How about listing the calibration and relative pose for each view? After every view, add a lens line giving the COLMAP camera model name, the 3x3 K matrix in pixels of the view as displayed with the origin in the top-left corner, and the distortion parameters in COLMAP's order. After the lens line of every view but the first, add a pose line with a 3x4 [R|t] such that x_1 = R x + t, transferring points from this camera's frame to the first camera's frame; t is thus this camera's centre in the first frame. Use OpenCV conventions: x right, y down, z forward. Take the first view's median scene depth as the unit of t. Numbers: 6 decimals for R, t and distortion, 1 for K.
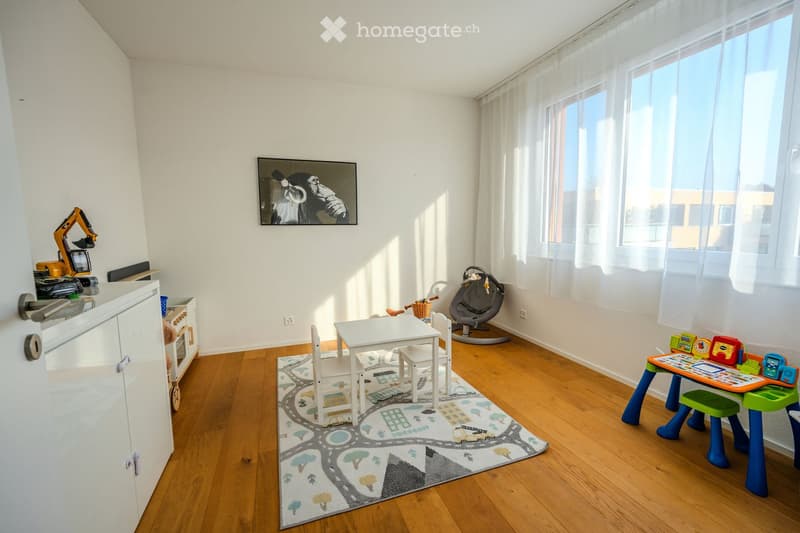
lens RADIAL K [[351.2, 0, 400.0], [0, 351.2, 266.5], [0, 0, 1]] dist [-0.001518, -0.000319]
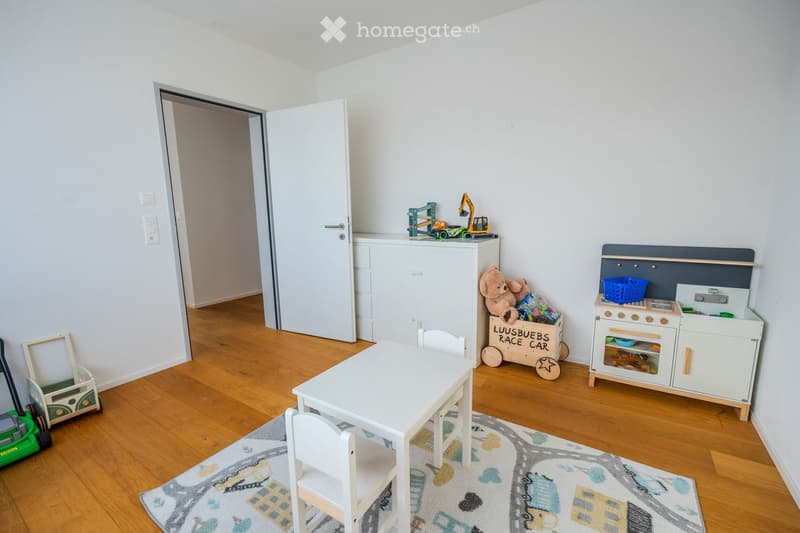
lens RADIAL K [[351.2, 0, 400.0], [0, 351.2, 266.5], [0, 0, 1]] dist [-0.001518, -0.000319]
pose [[-0.797136, 0.124450, -0.590835, 0.319534], [-0.042148, 0.964673, 0.260057, -0.188030], [0.602326, 0.232203, -0.763731, 1.619881]]
